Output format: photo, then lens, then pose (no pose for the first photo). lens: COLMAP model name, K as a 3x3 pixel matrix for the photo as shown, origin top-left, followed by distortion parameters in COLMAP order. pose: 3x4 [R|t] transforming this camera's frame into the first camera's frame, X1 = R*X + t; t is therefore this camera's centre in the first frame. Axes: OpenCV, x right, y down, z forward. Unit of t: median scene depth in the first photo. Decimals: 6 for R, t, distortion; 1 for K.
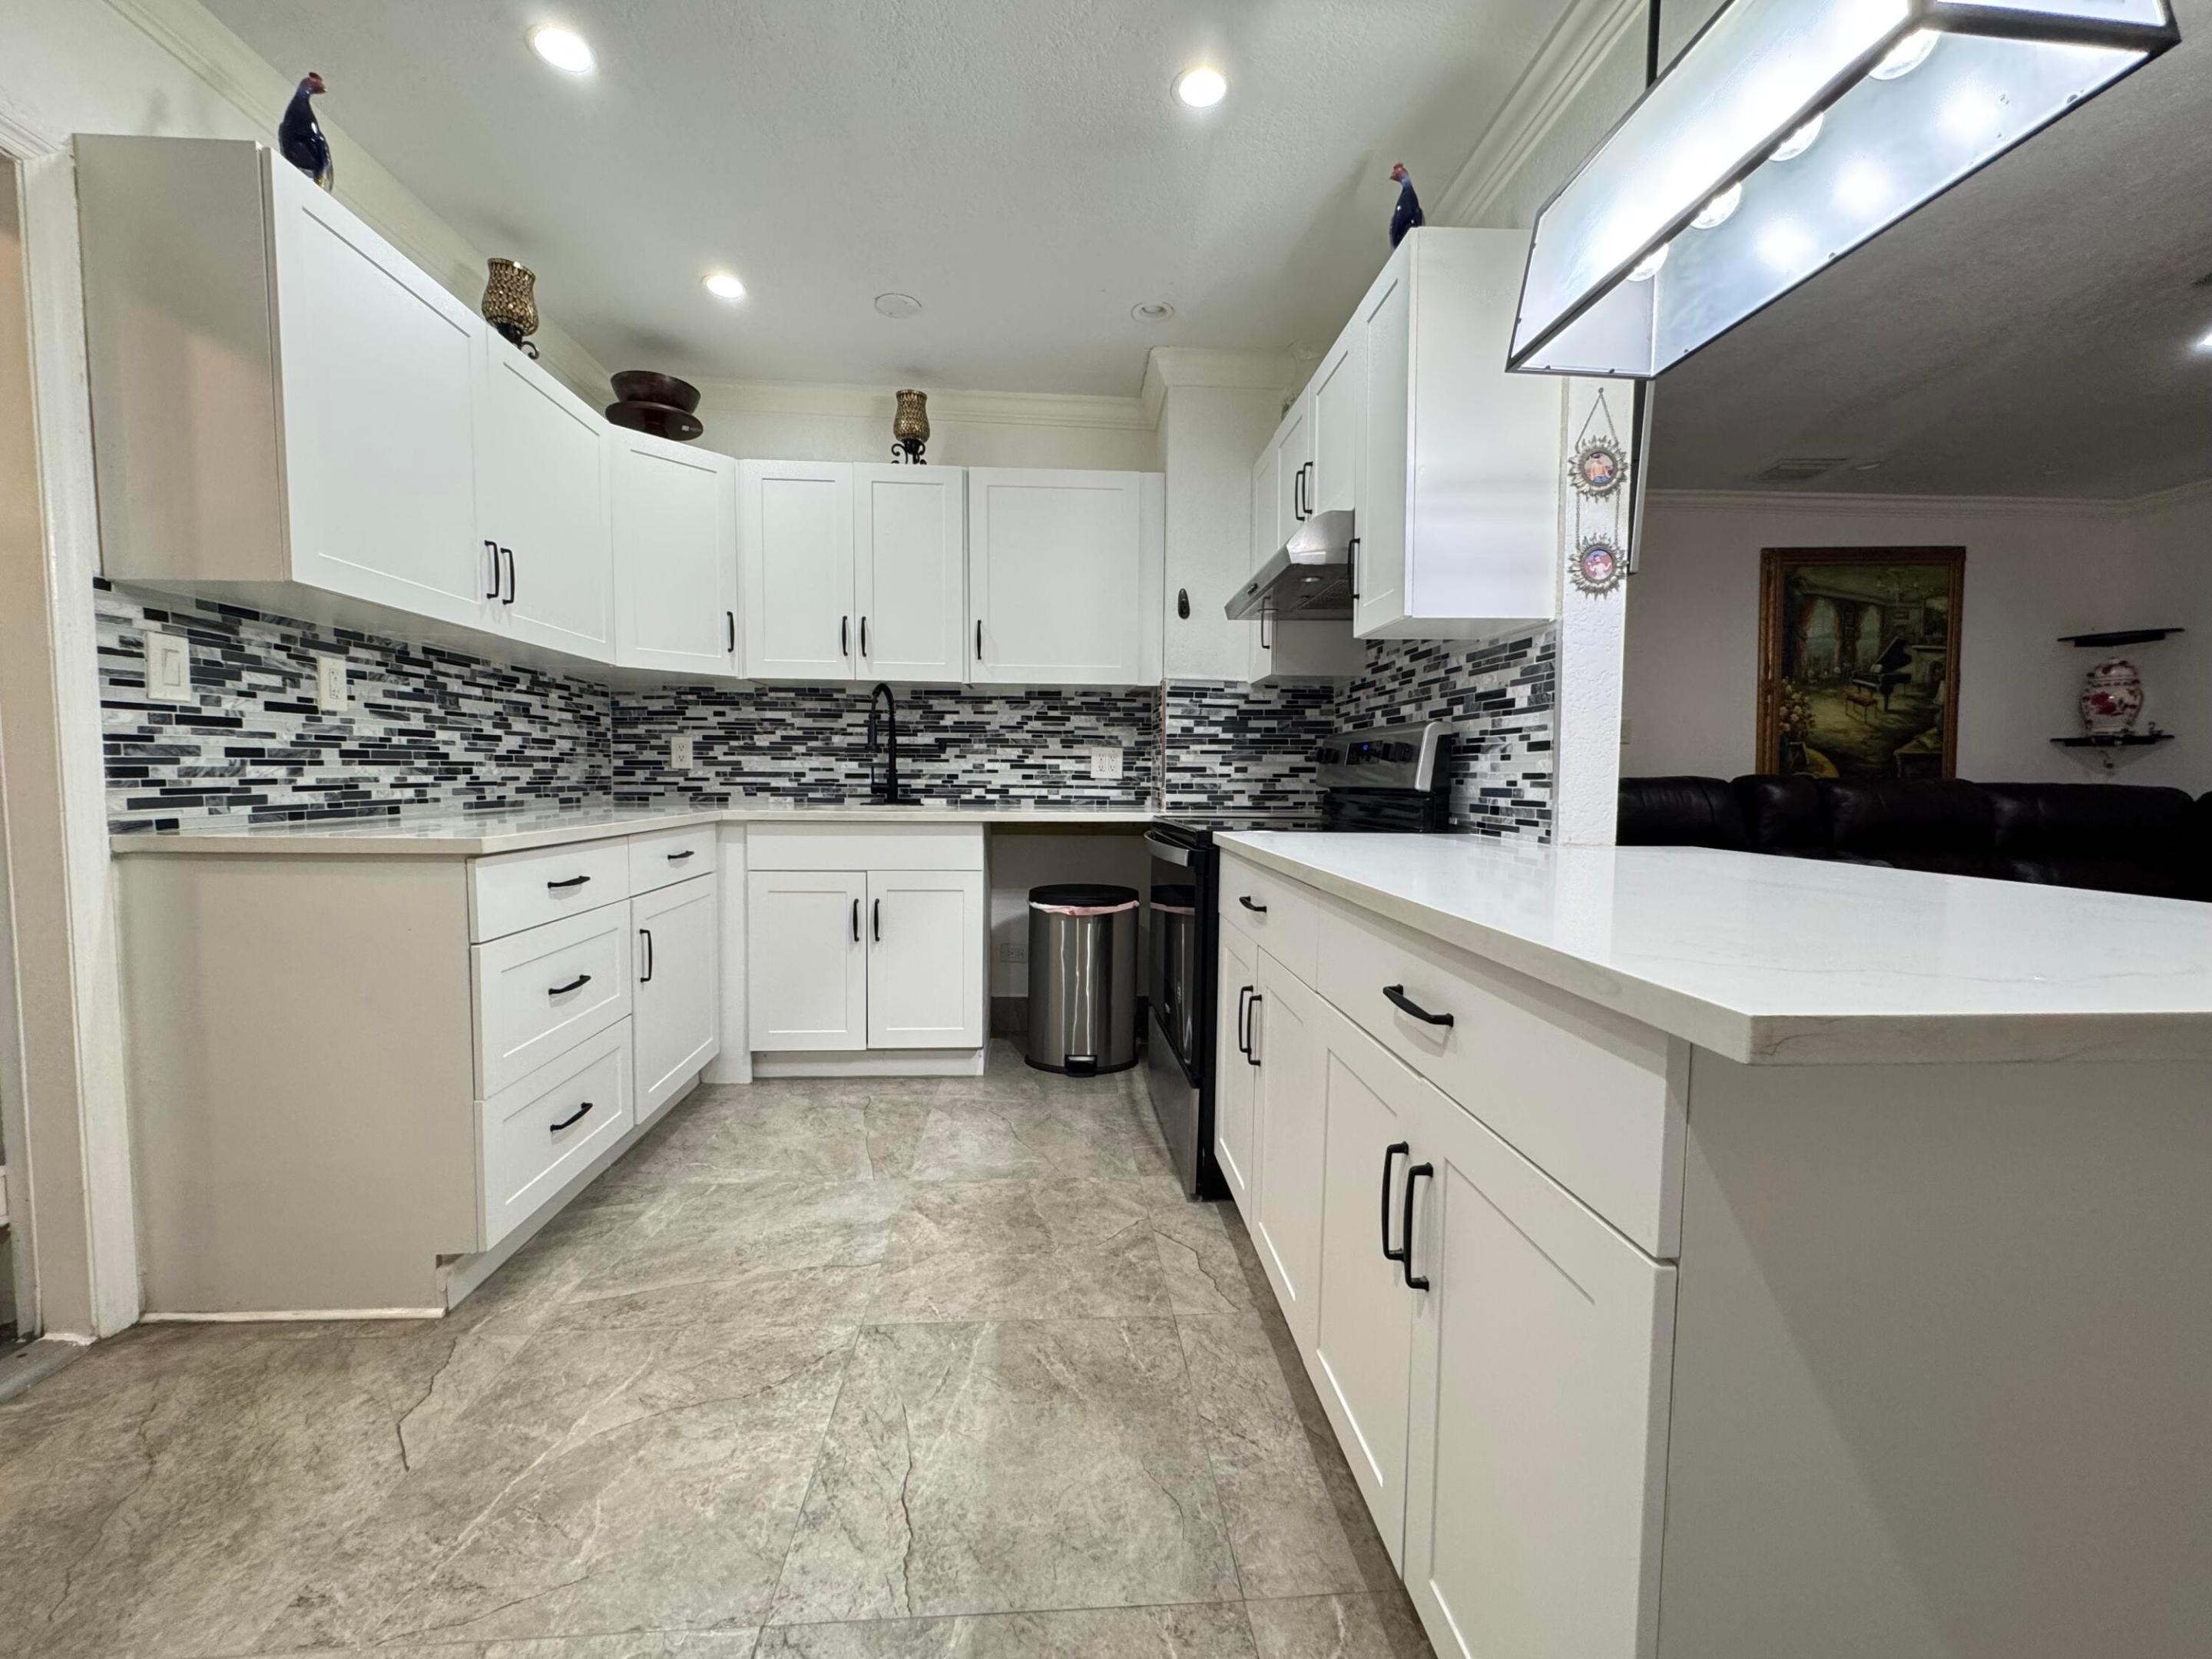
lens RADIAL K [[885.4, 0, 1101.5], [0, 885.4, 830.7], [0, 0, 1]] dist [-0.000540, 0.000048]
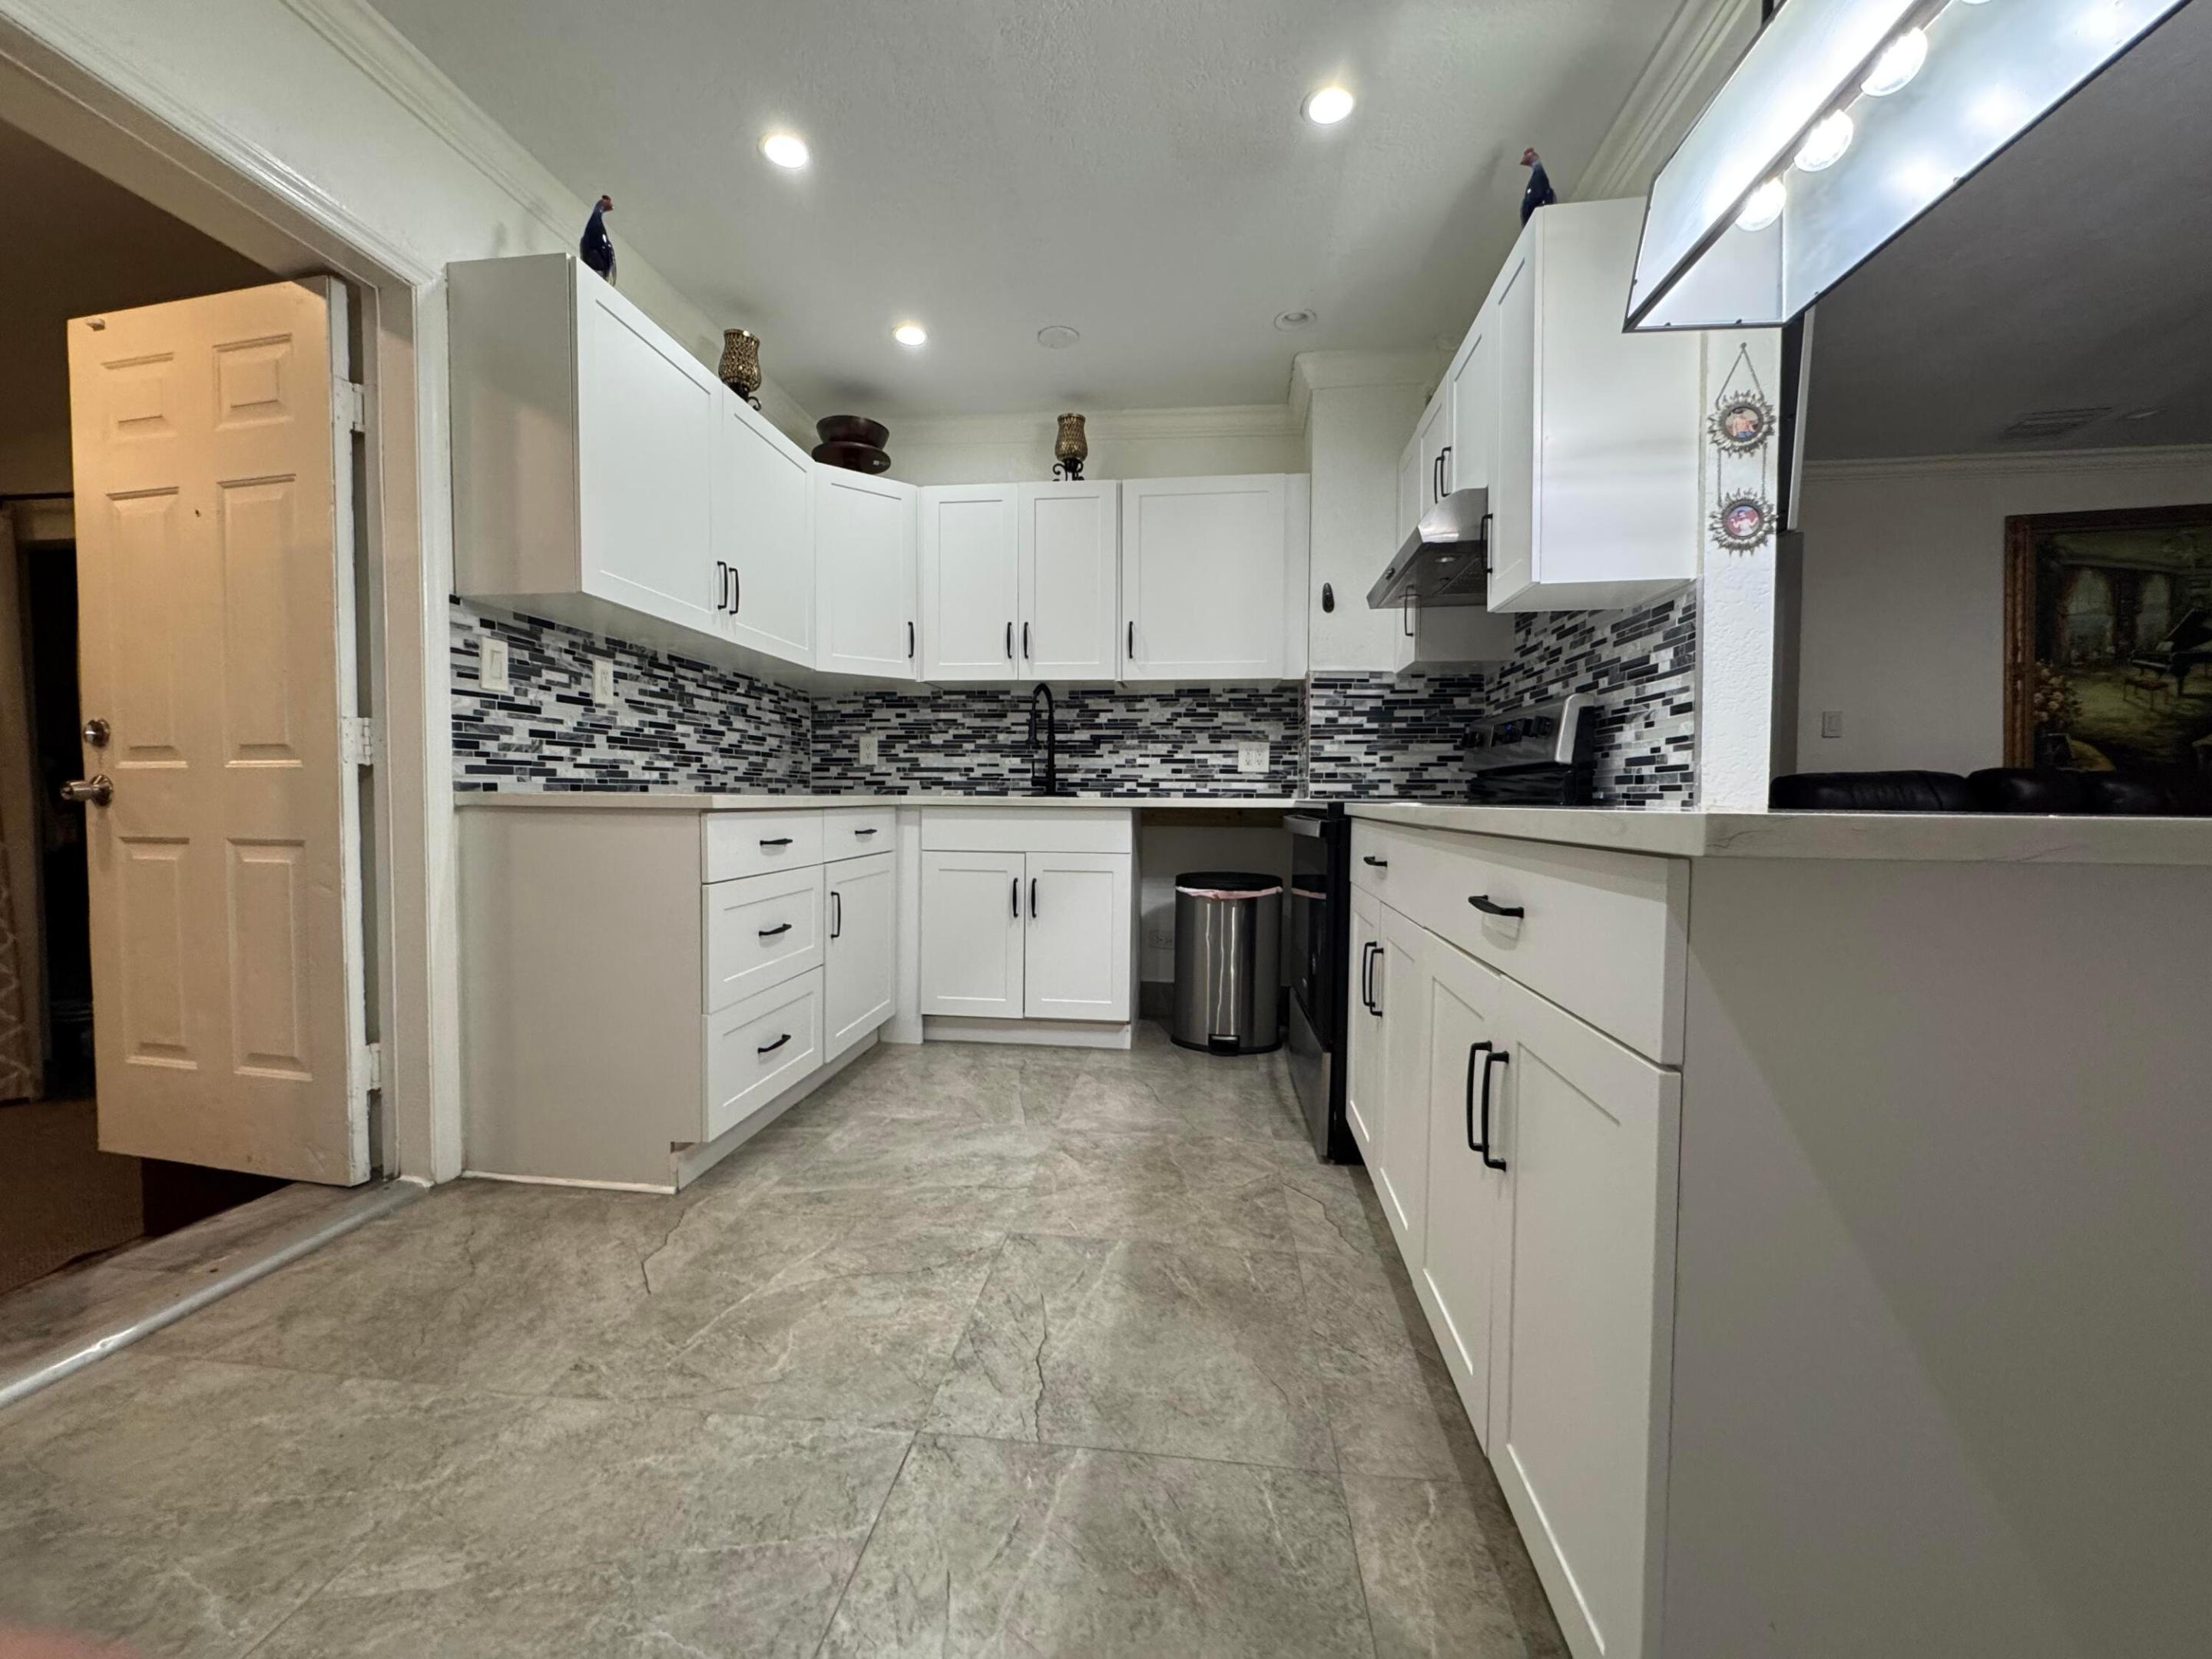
lens RADIAL K [[885.4, 0, 1101.5], [0, 885.4, 830.7], [0, 0, 1]] dist [-0.000540, 0.000048]
pose [[0.982796, 0.005240, -0.184621, 0.039888], [-0.010253, 0.999604, -0.026208, 0.067279], [0.184411, 0.027650, 0.982460, -0.076013]]
